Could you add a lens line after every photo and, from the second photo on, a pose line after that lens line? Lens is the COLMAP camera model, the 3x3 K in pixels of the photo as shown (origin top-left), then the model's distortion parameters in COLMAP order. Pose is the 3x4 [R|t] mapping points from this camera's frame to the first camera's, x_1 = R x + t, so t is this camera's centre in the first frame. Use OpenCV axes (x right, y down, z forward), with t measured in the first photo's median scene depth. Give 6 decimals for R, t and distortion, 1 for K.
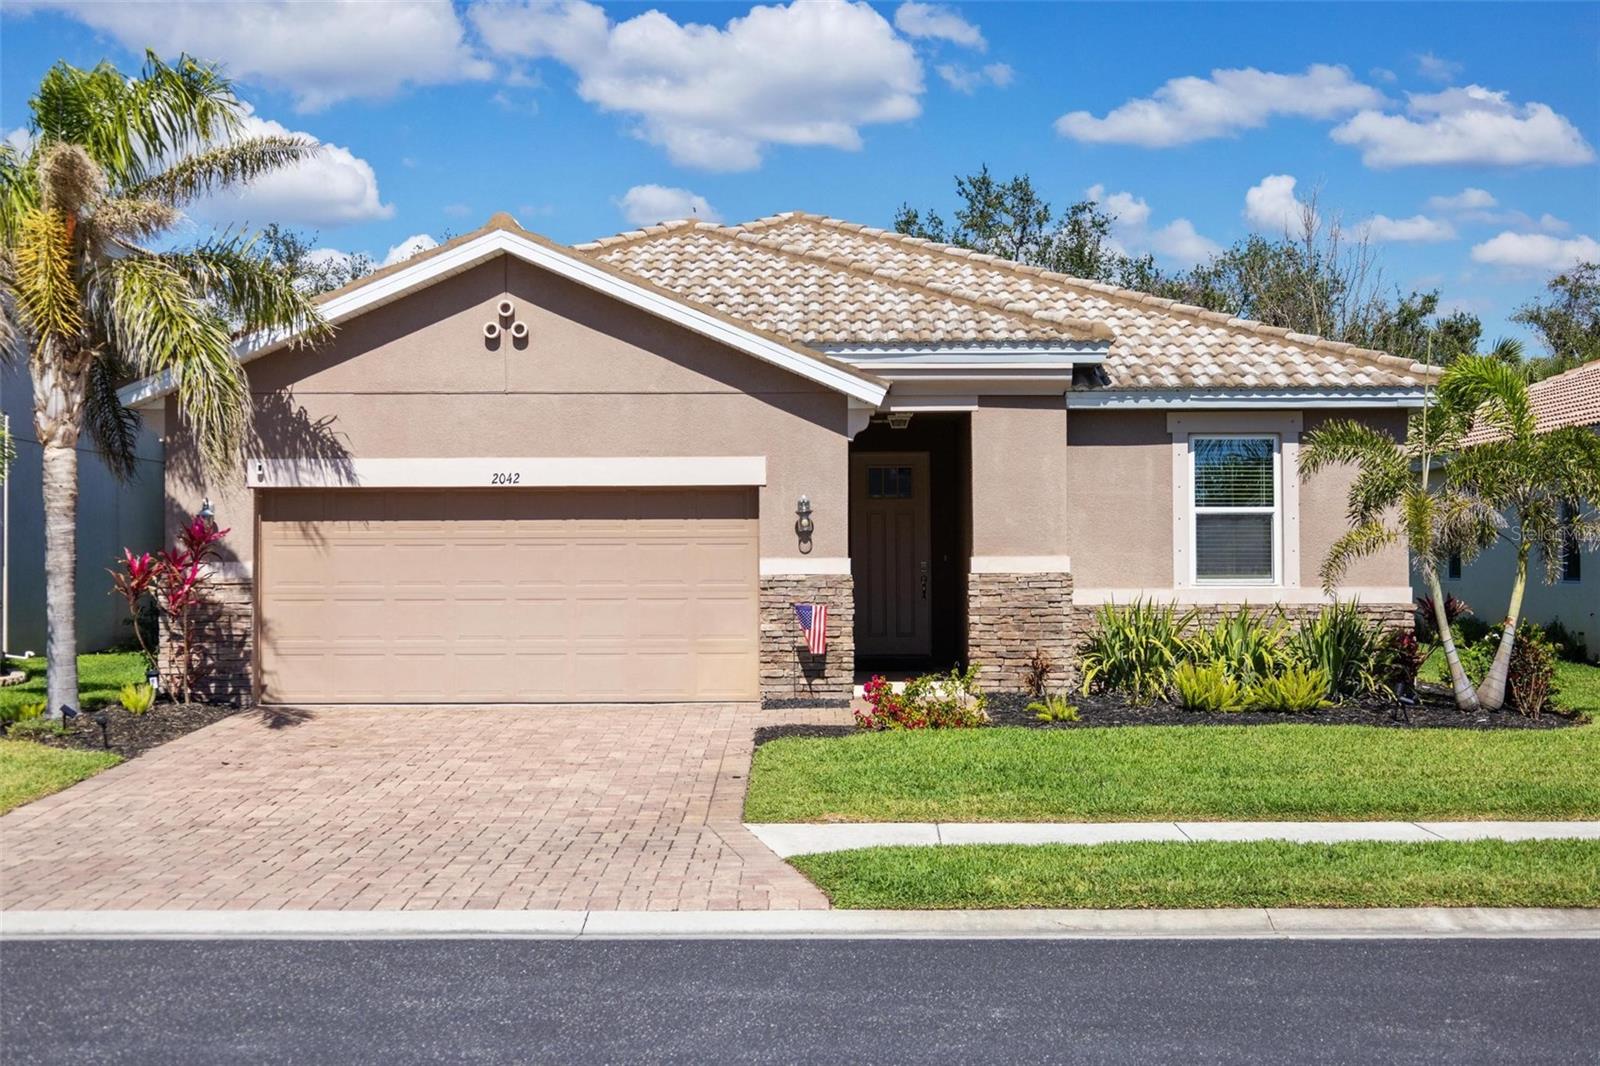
lens RADIAL K [[2114.5, 0, 798.4], [0, 2114.5, 534.2], [0, 0, 1]] dist [-0.001557, 0.000000]
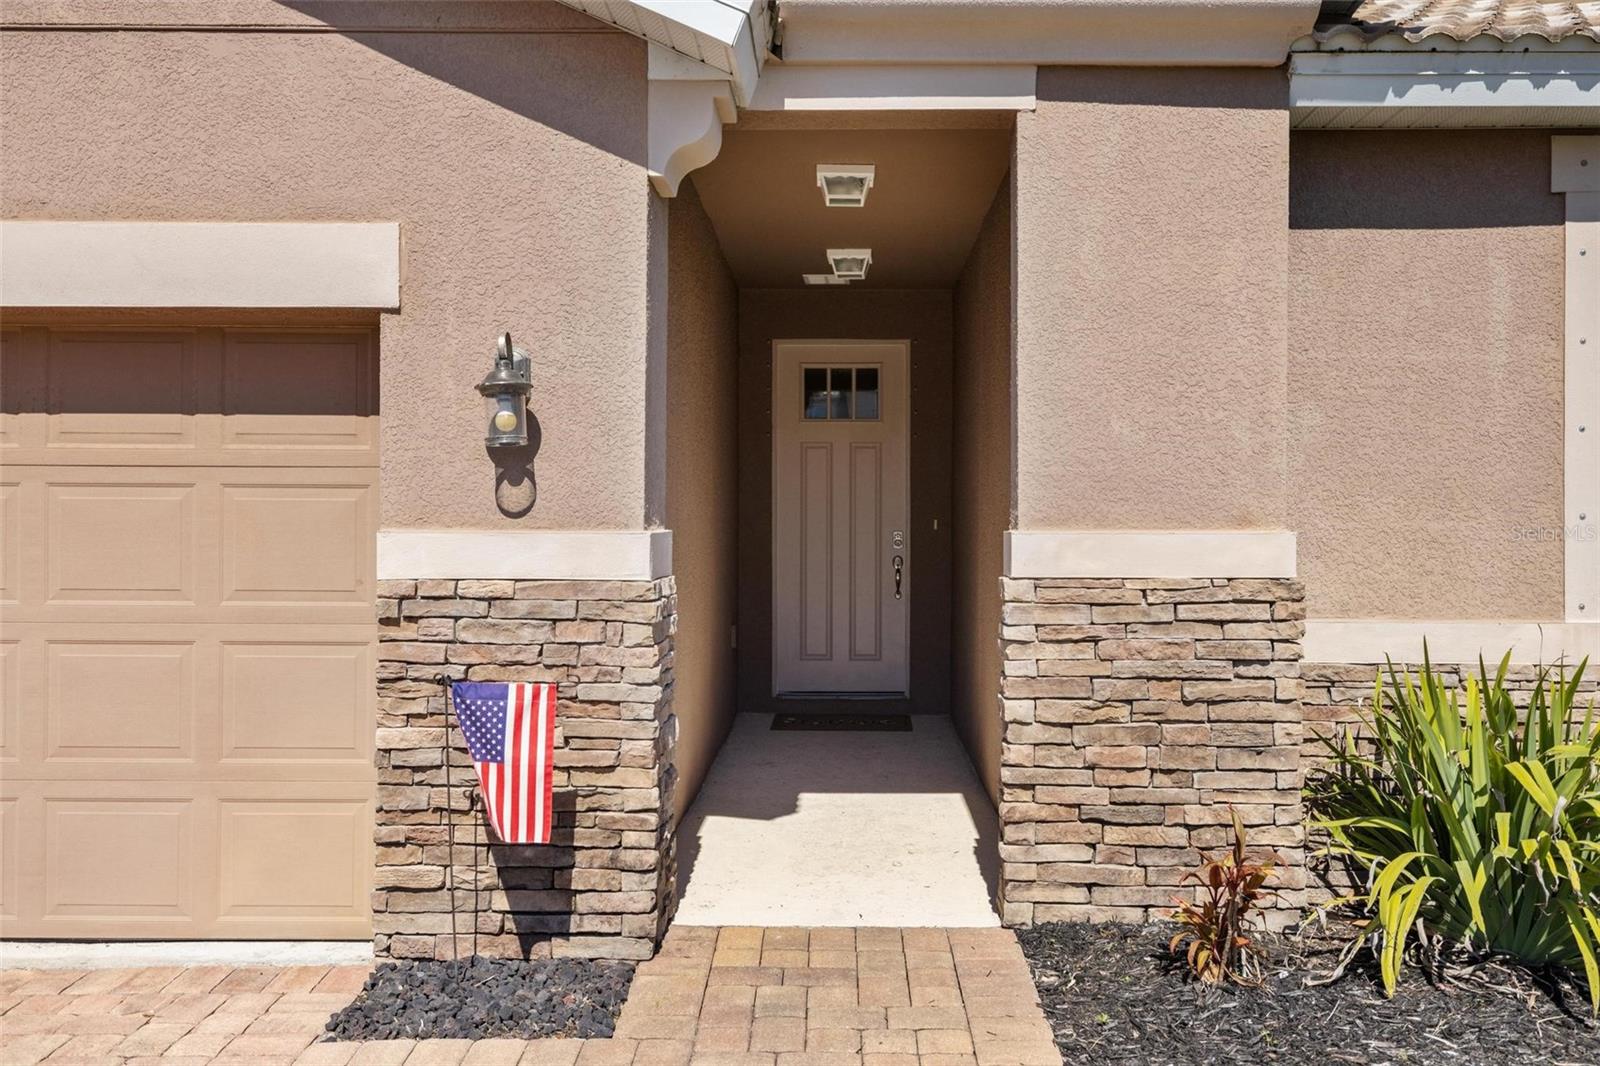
lens RADIAL K [[1438.1, 0, 802.5], [0, 1438.1, 531.2], [0, 0, 1]] dist [0.012335, 0.004129]
pose [[0.999693, 0.010036, -0.022667, 0.052815], [-0.009469, 0.999644, 0.024963, 0.005356], [0.022910, -0.024741, 0.999431, 0.764423]]
